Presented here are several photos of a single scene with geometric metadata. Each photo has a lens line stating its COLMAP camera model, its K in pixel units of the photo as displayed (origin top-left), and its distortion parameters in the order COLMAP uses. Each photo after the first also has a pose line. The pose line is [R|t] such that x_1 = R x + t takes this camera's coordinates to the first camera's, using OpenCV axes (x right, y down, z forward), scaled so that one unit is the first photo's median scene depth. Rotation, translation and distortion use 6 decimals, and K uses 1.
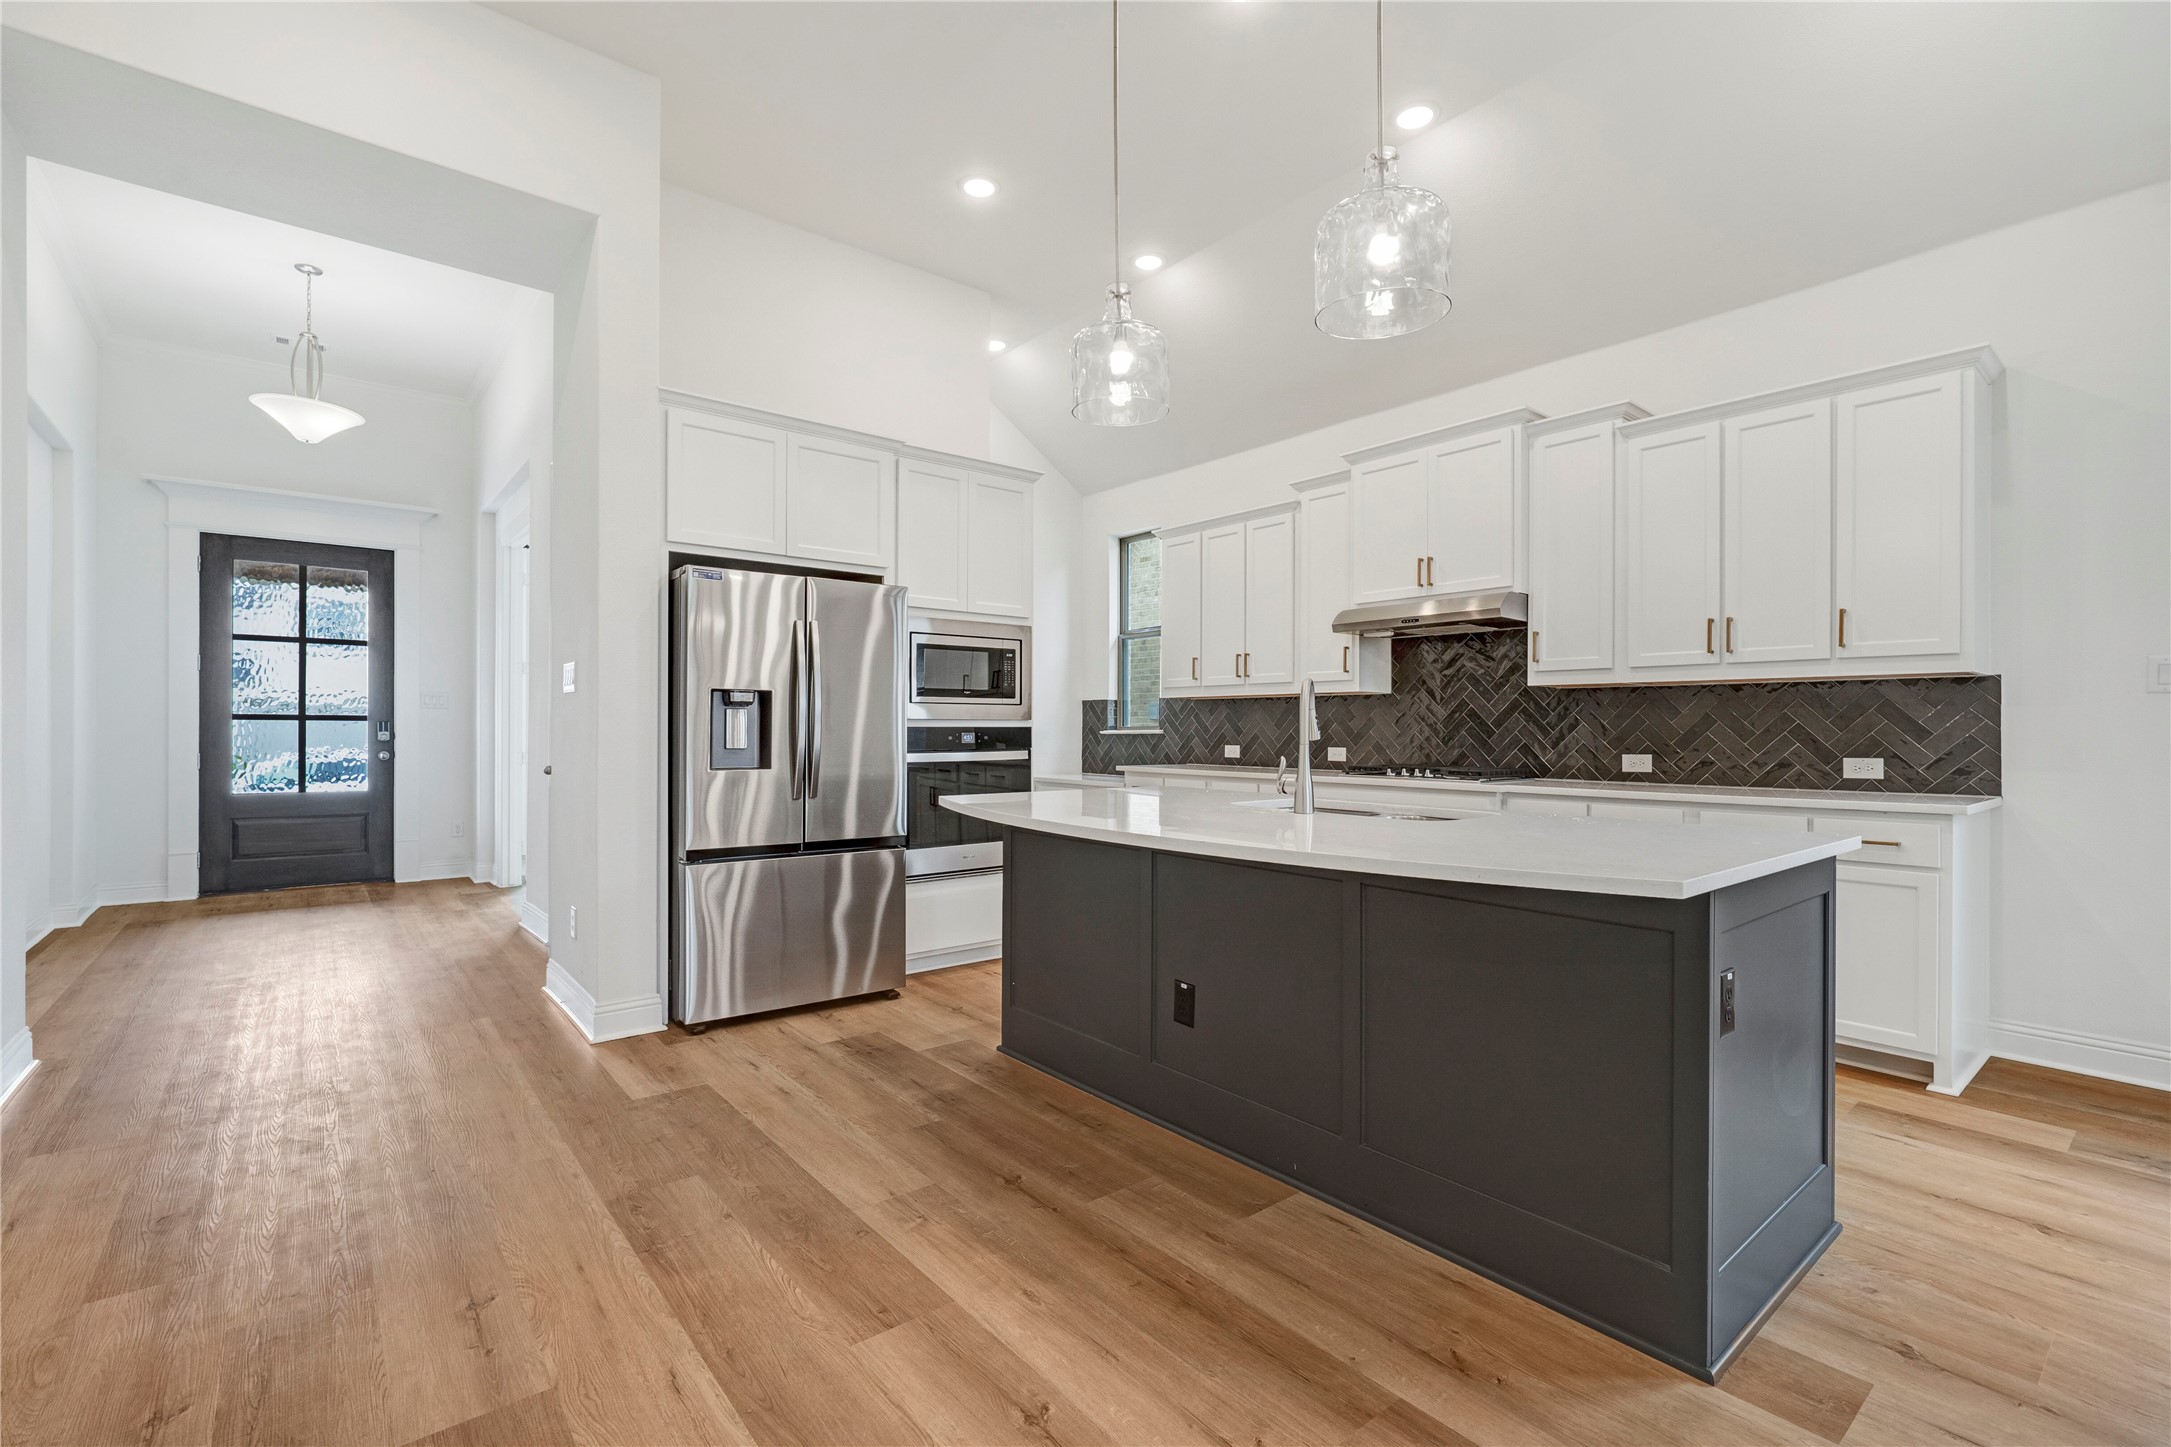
lens RADIAL K [[954.1, 0, 1092.6], [0, 954.1, 724.2], [0, 0, 1]] dist [0.001933, 0.000218]
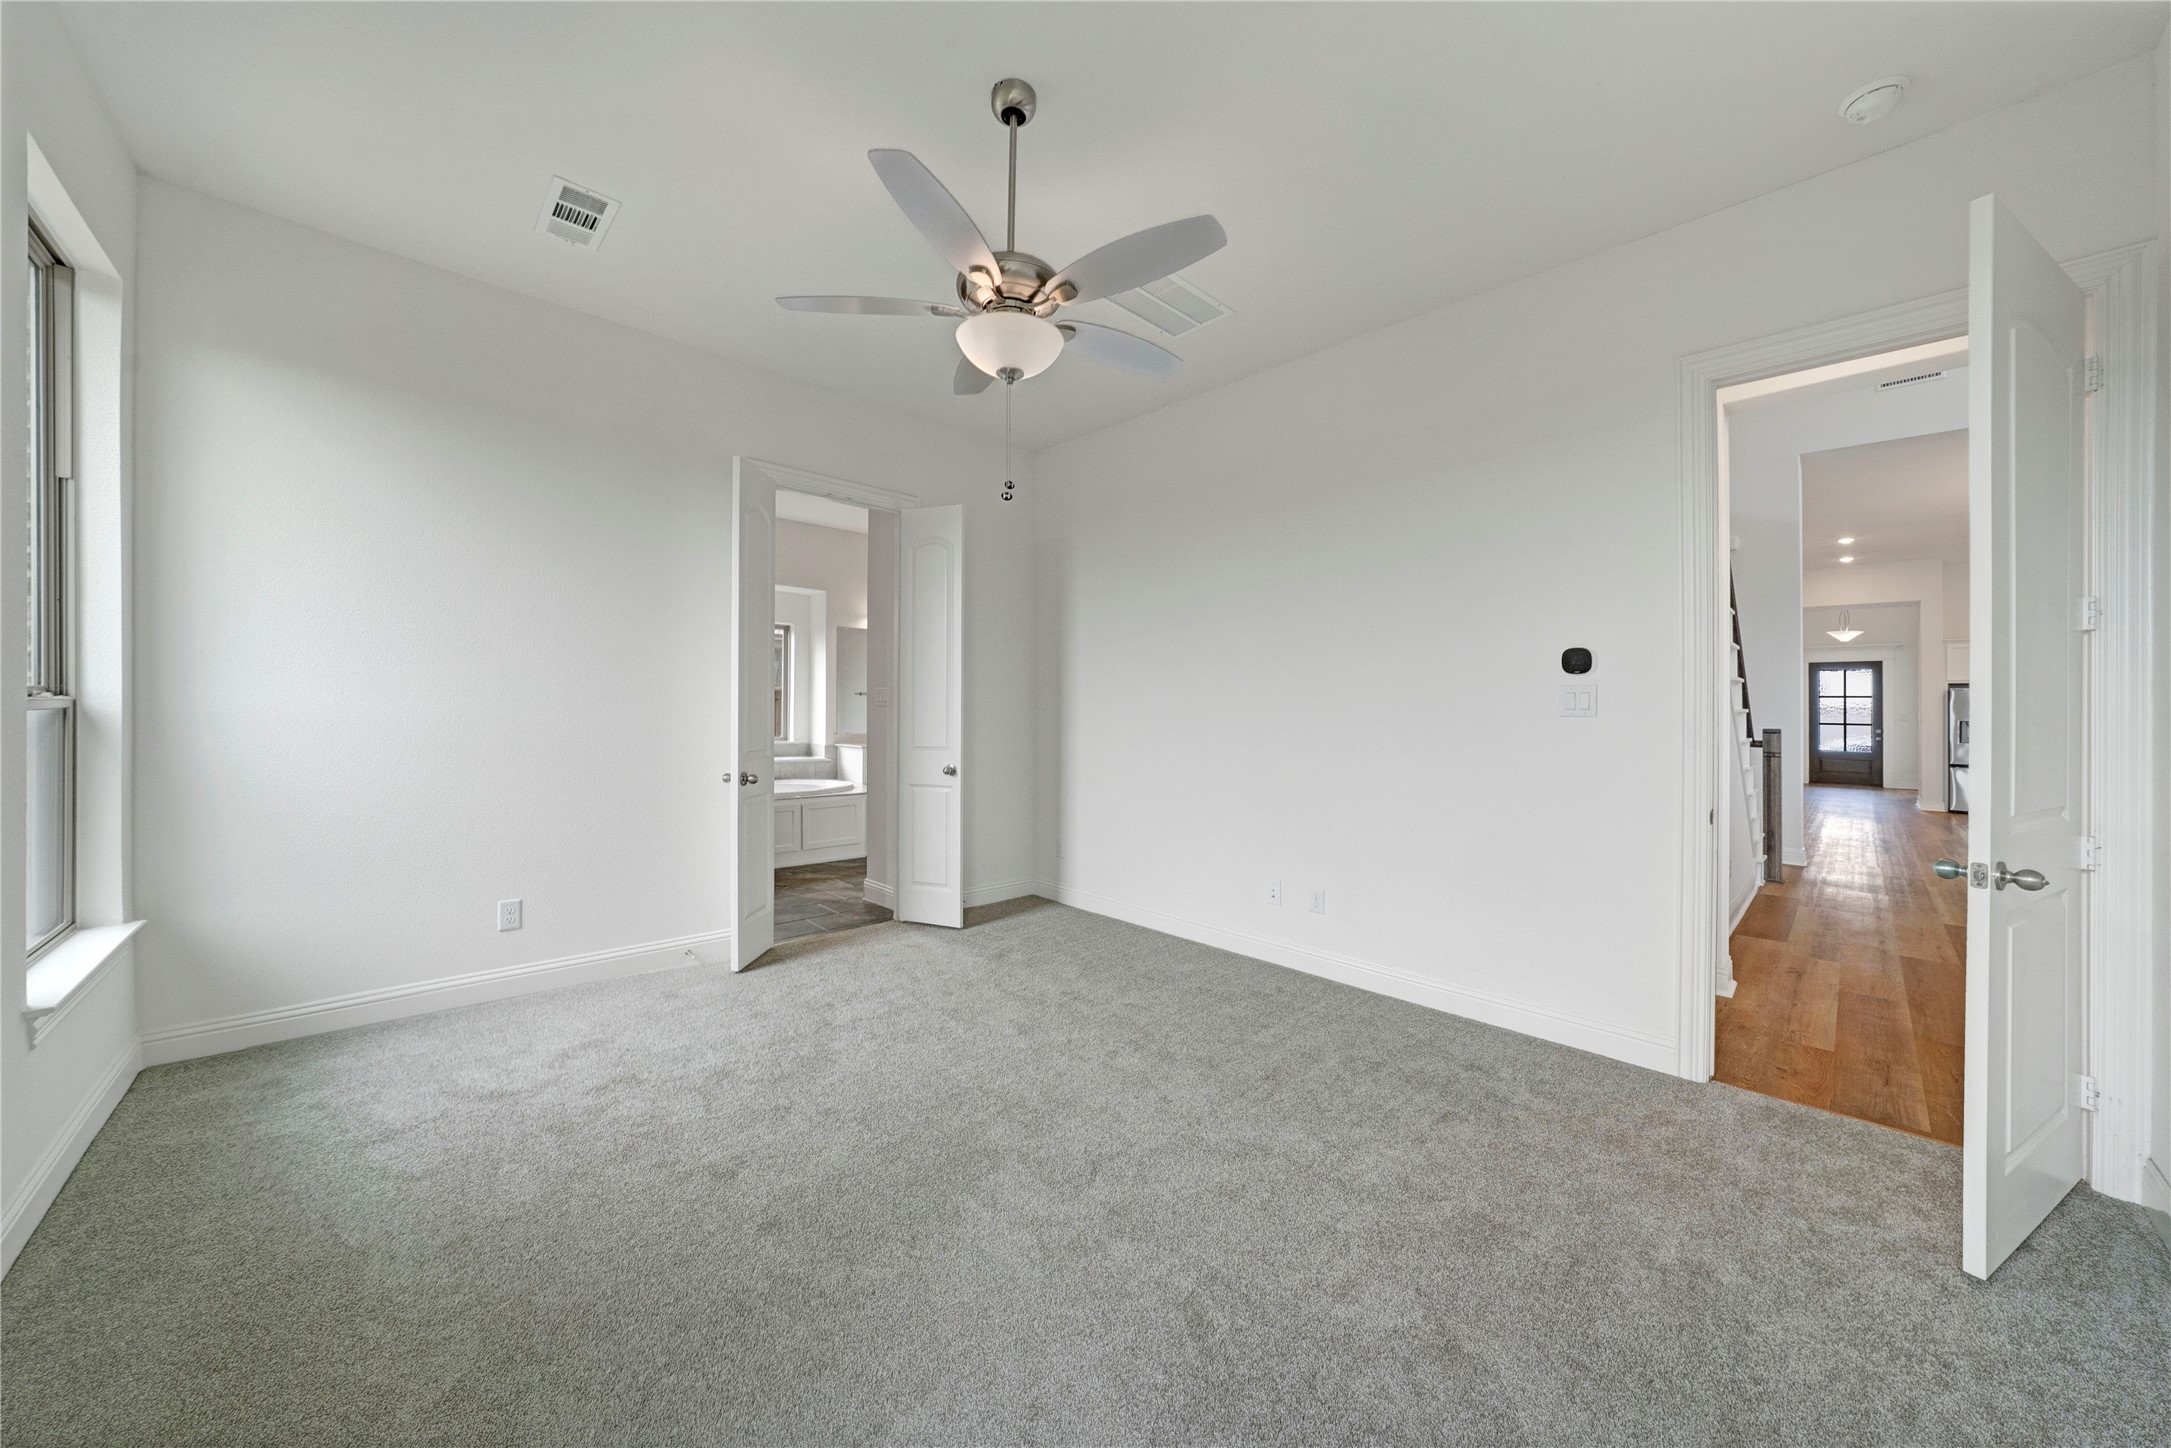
lens RADIAL K [[762.8, 0, 1096.3], [0, 762.8, 720.8], [0, 0, 1]] dist [-0.011497, 0.000756]
pose [[0.094034, -0.001880, -0.995567, 1.167516], [0.003581, 0.999992, -0.001550, -0.021904], [0.995563, -0.003419, 0.094040, -1.392103]]
